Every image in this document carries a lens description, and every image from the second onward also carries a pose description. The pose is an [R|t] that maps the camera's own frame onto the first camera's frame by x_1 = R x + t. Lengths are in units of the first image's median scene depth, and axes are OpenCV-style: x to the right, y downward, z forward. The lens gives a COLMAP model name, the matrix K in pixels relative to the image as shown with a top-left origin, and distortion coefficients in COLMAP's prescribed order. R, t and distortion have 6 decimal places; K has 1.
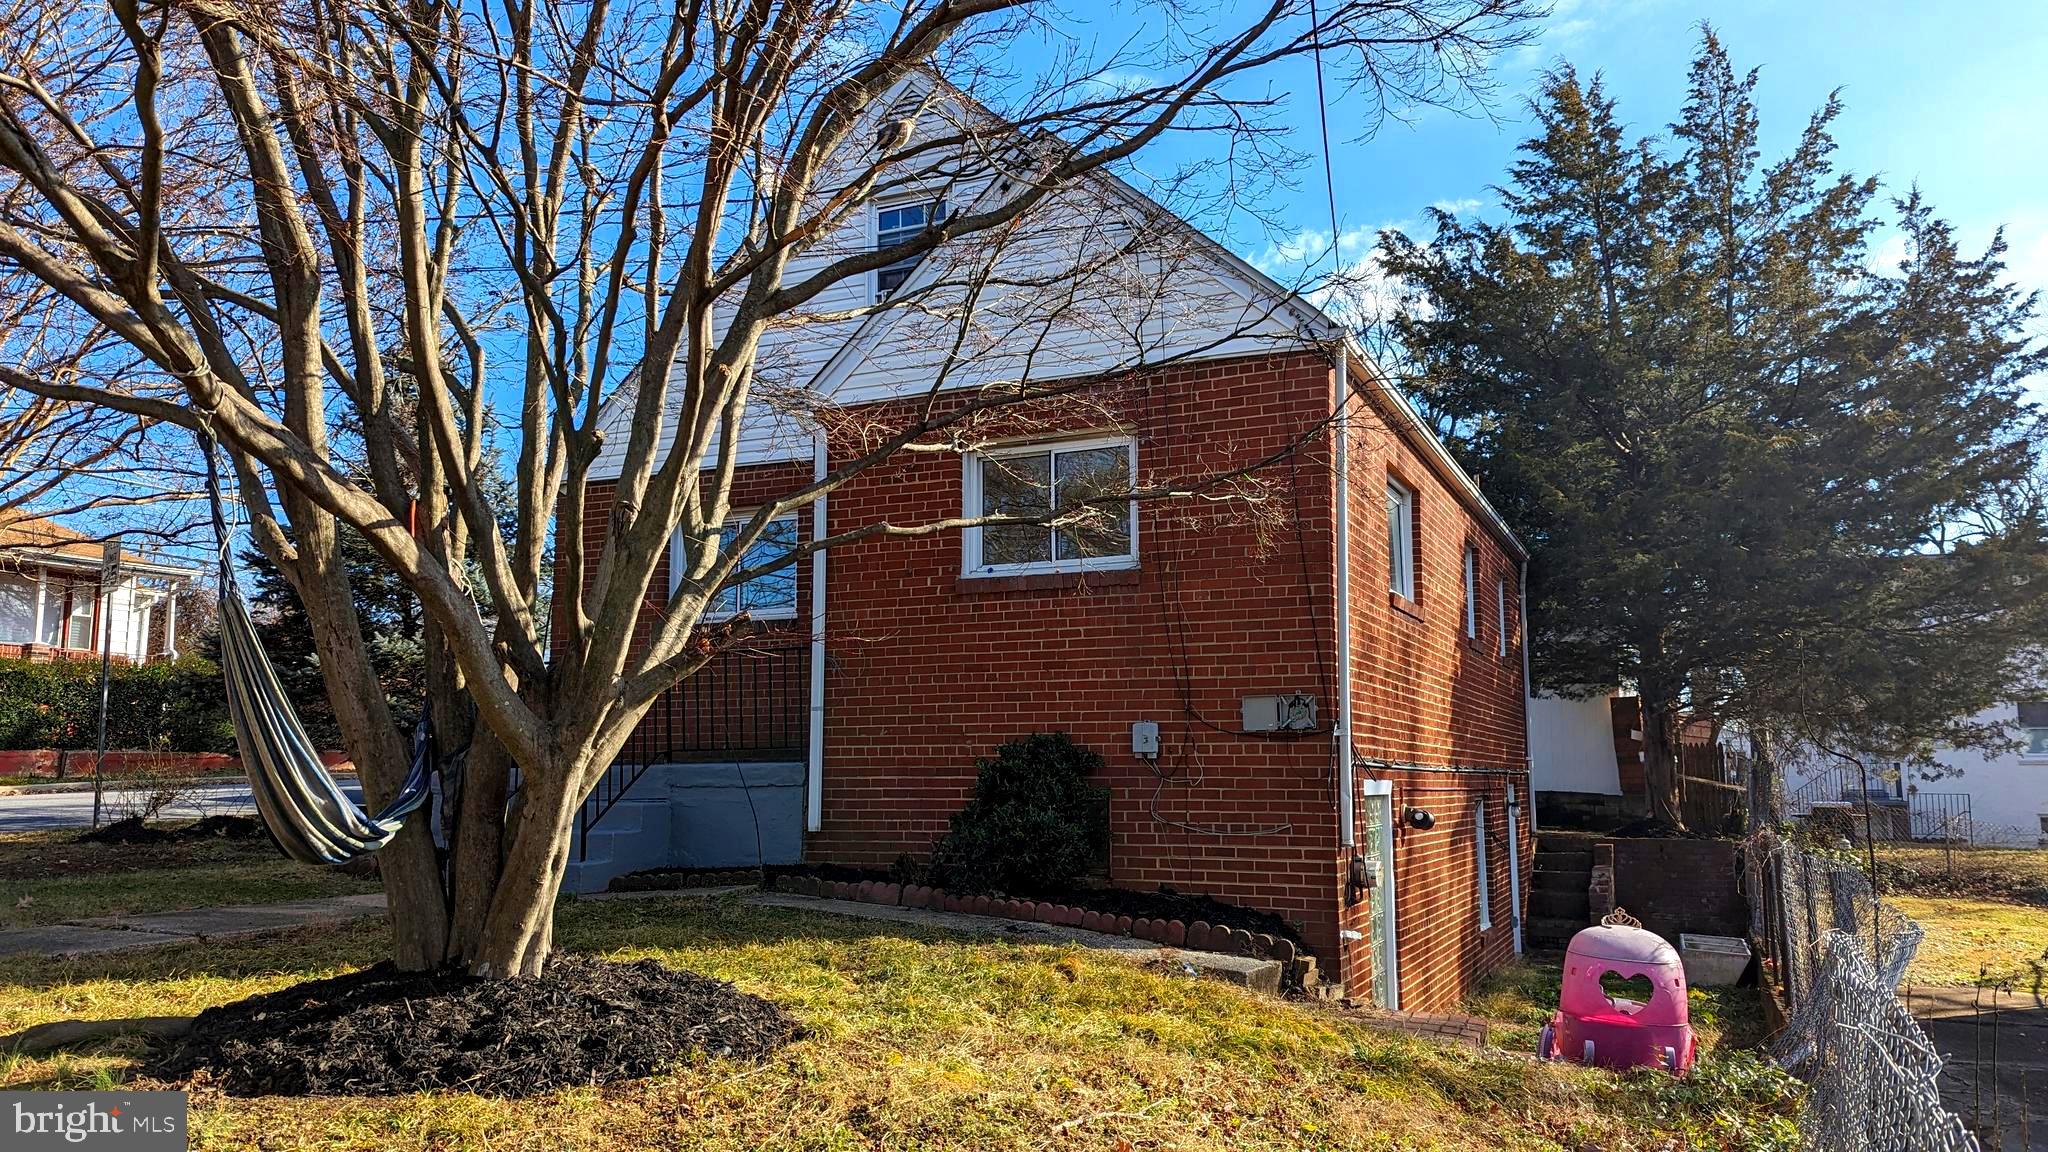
lens RADIAL K [[1417.7, 0, 995.5], [0, 1417.7, 571.5], [0, 0, 1]] dist [0.074735, -0.109802]
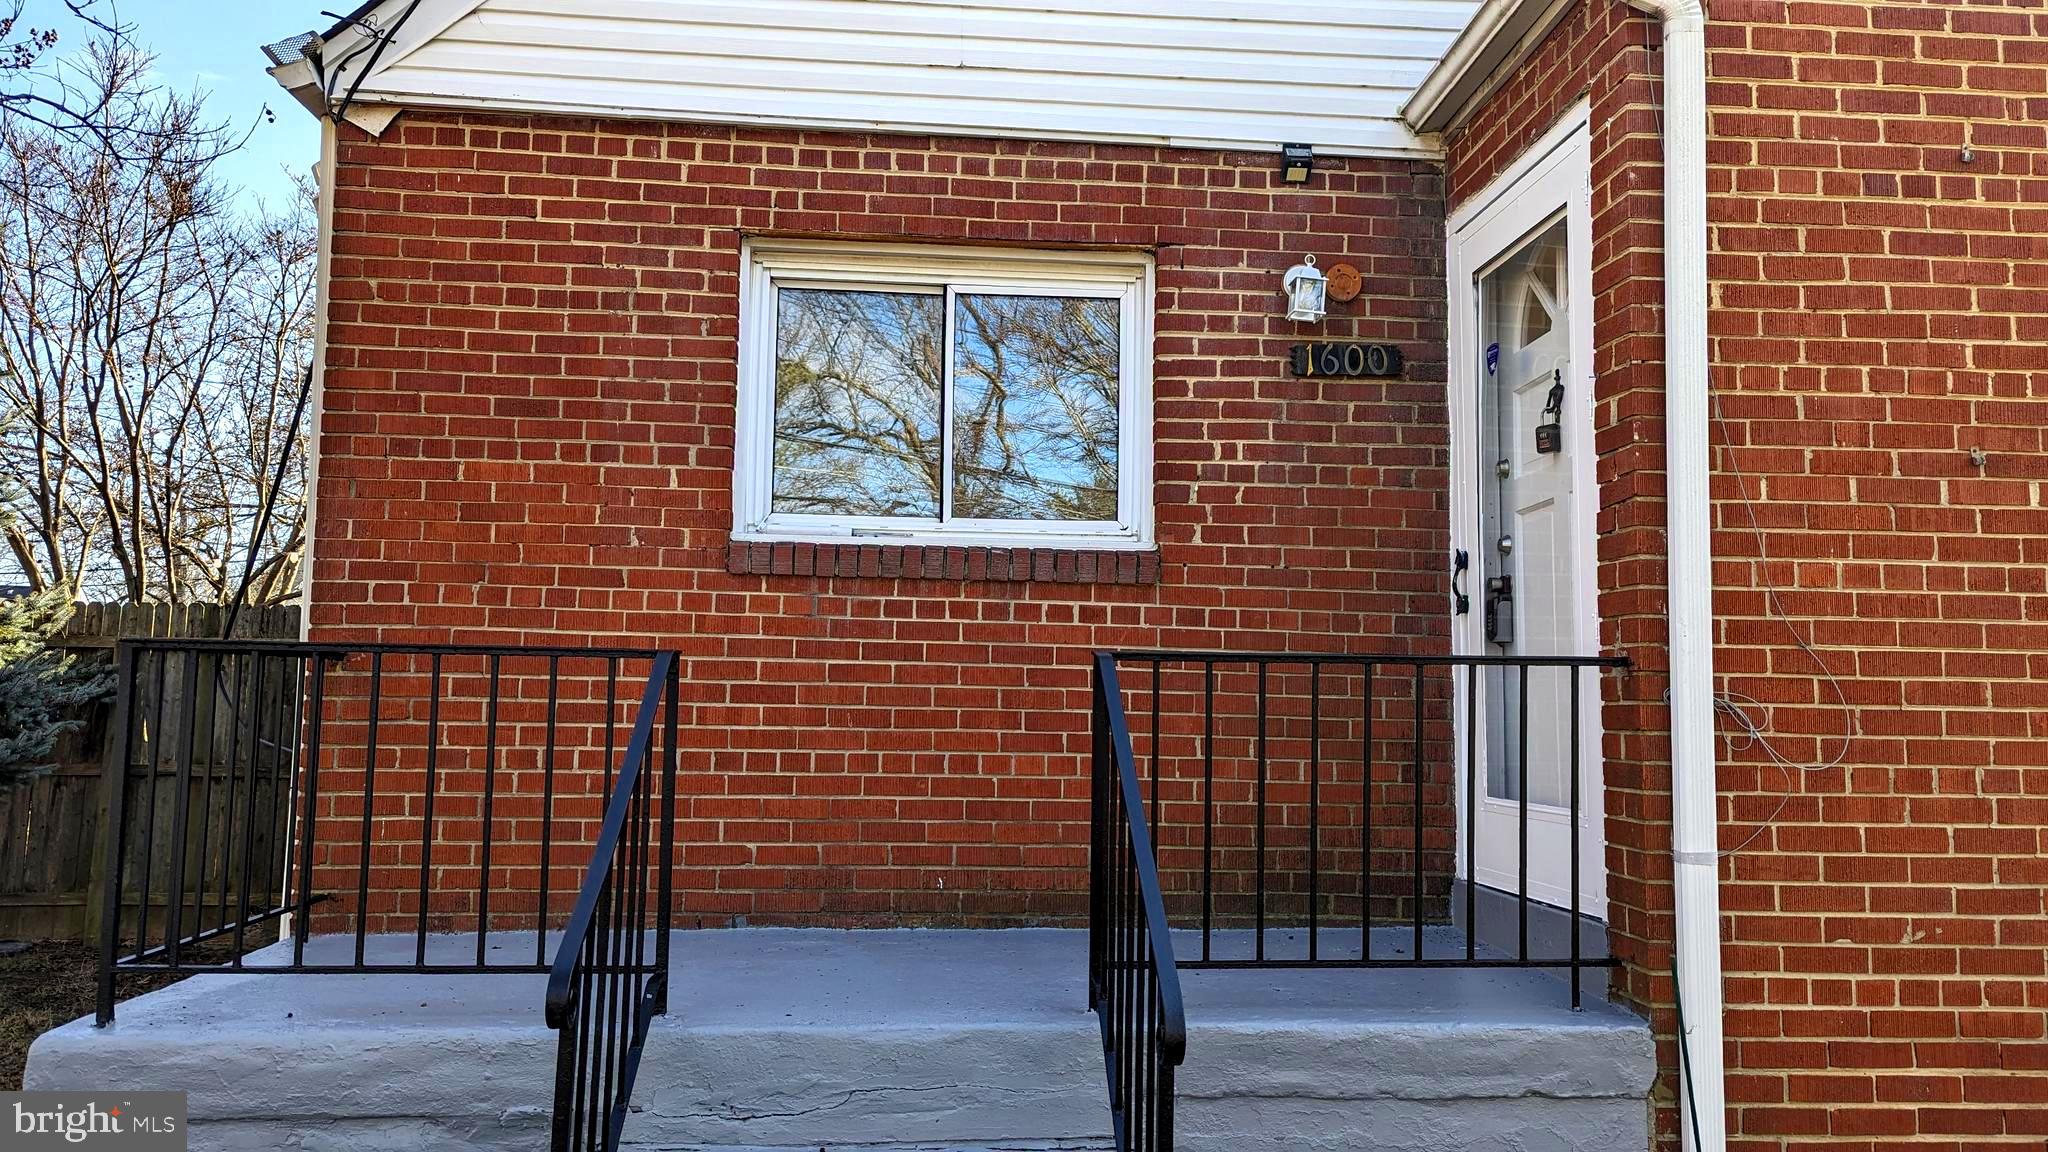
lens RADIAL K [[1454.8, 0, 1016.6], [0, 1454.8, 576.8], [0, 0, 1]] dist [0.053990, -0.037476]
pose [[0.878064, 0.060545, 0.474697, -0.447911], [-0.084684, 0.995968, 0.029613, 0.038641], [-0.470990, -0.066201, 0.879651, 0.828261]]
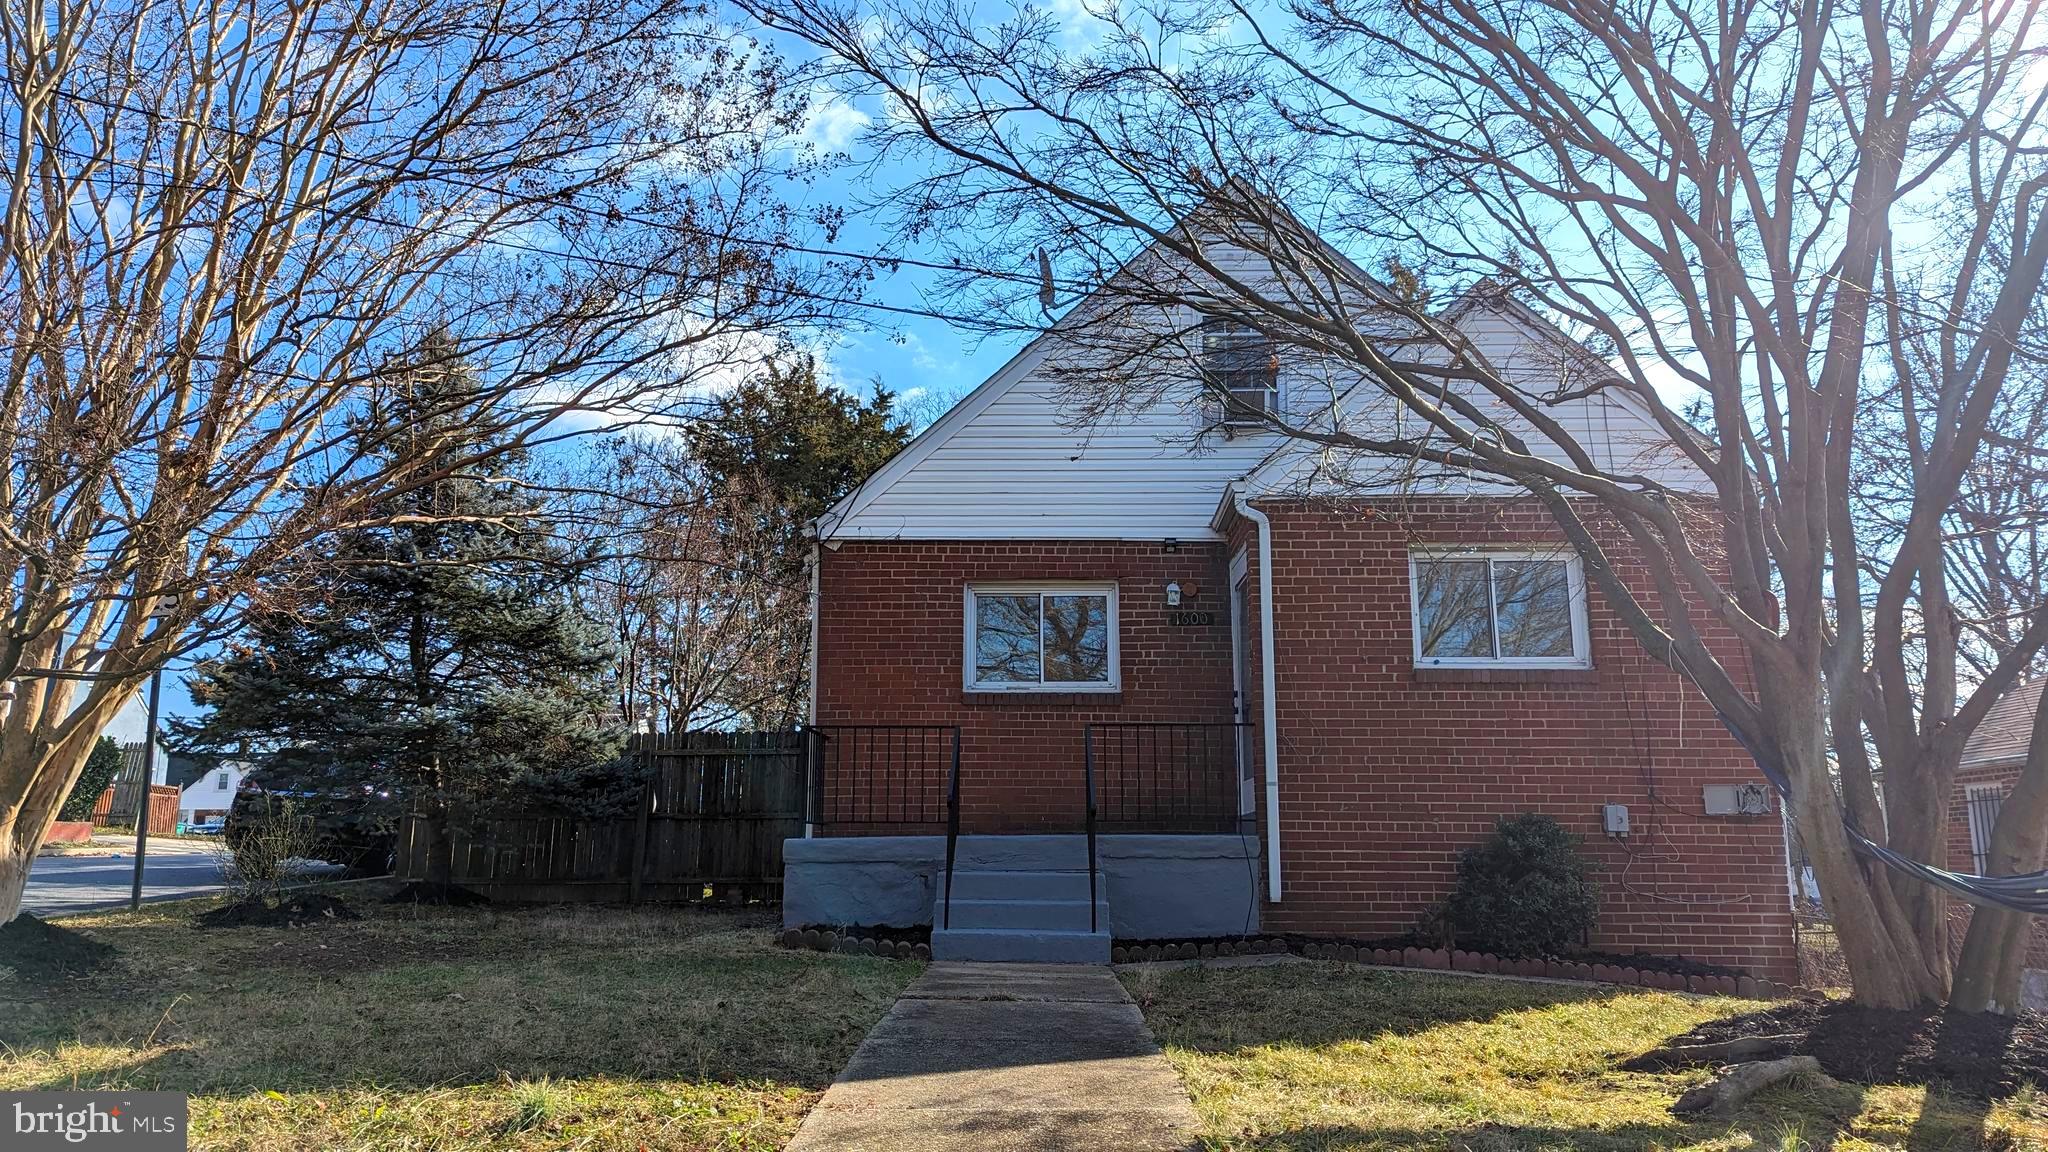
lens RADIAL K [[1417.7, 0, 995.5], [0, 1417.7, 571.5], [0, 0, 1]] dist [0.074735, -0.109802]
pose [[0.922537, 0.082113, 0.377071, -0.763212], [-0.060301, 0.995771, -0.069314, 0.027368], [-0.381168, 0.041207, 0.923587, 0.109202]]
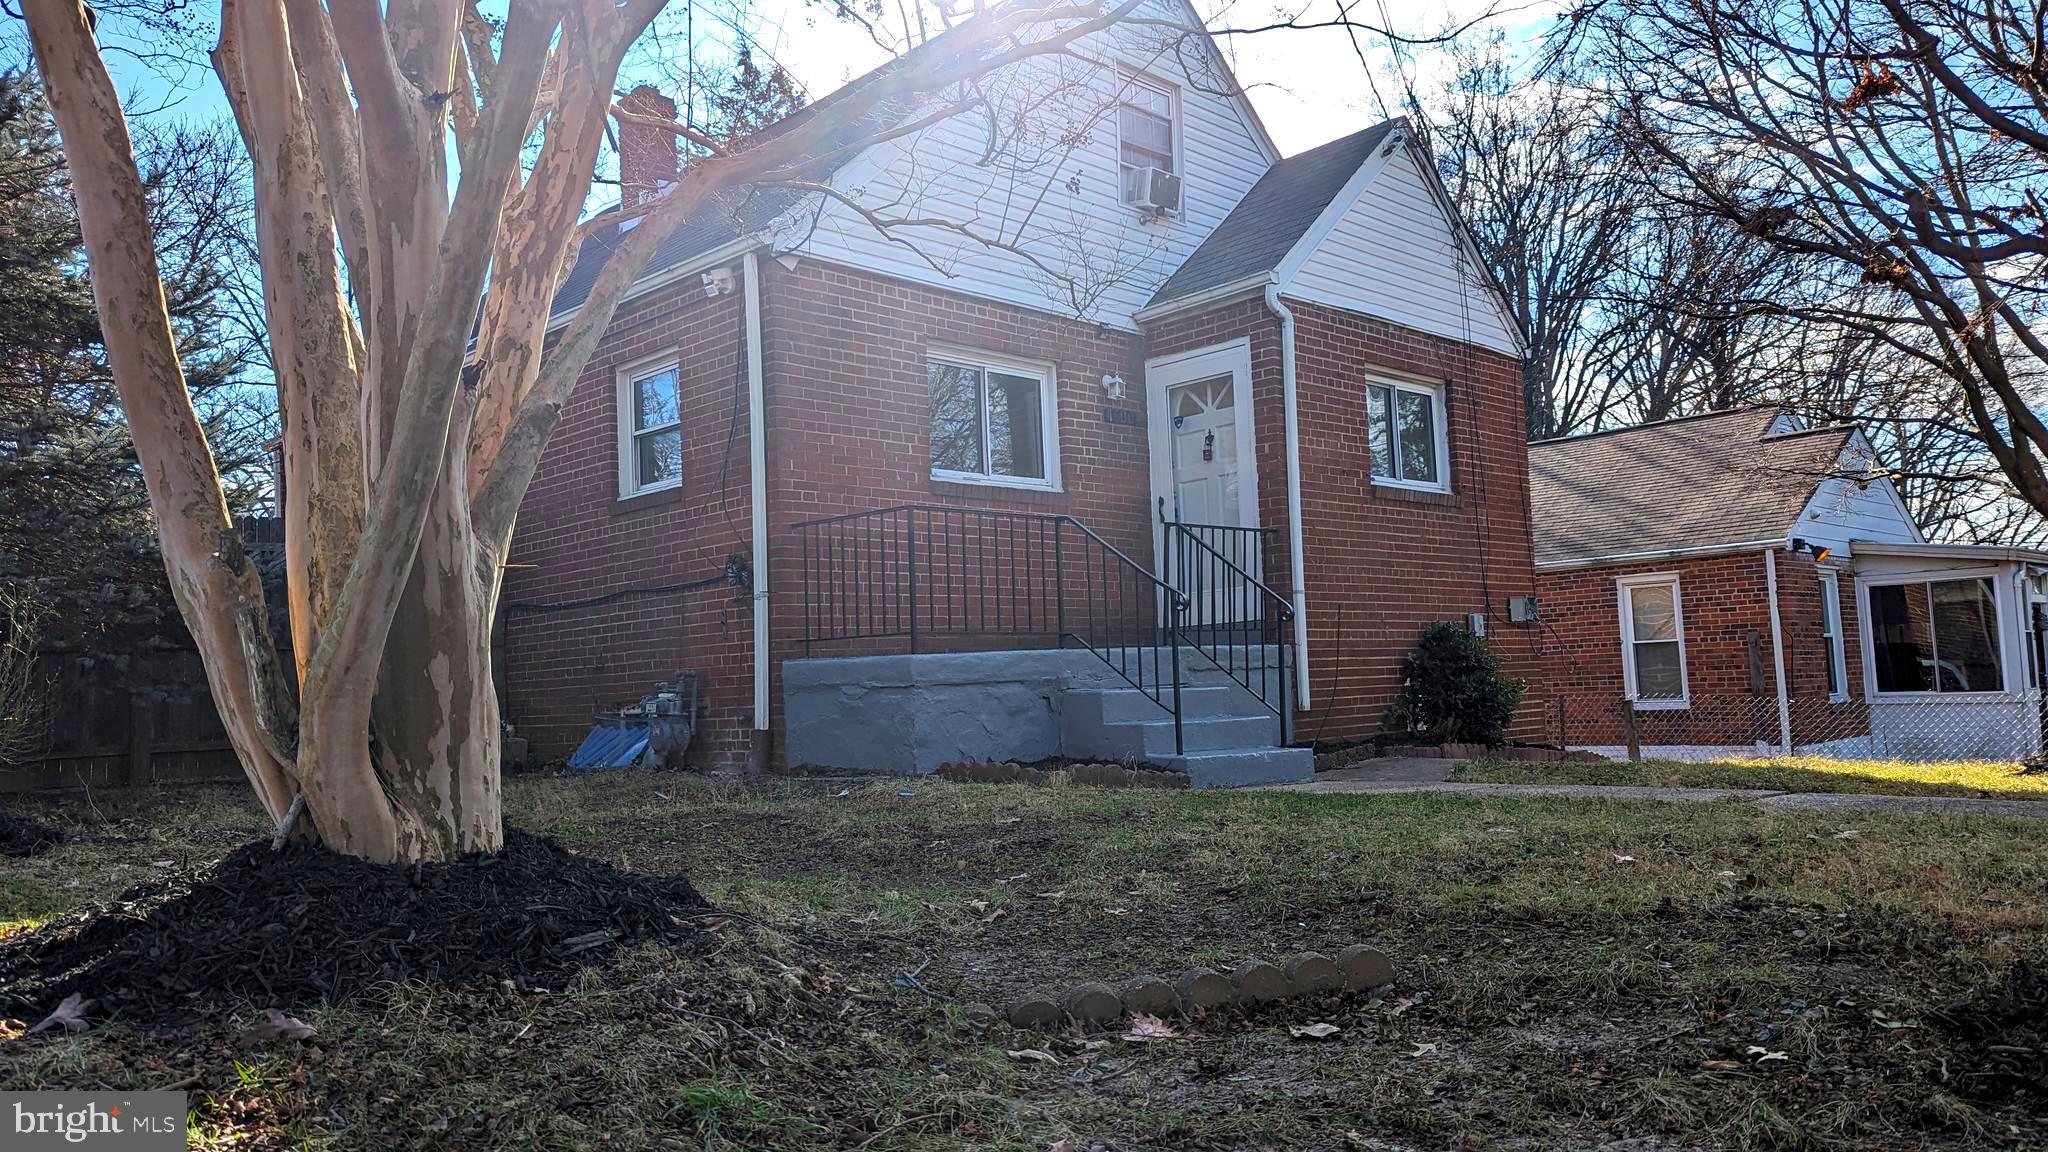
lens RADIAL K [[1454.8, 0, 1016.6], [0, 1454.8, 576.8], [0, 0, 1]] dist [0.053990, -0.037476]
pose [[0.360083, 0.063669, 0.930745, -1.235494], [-0.087822, 0.995551, -0.034127, 0.147211], [-0.928778, -0.069451, 0.364072, 0.856216]]
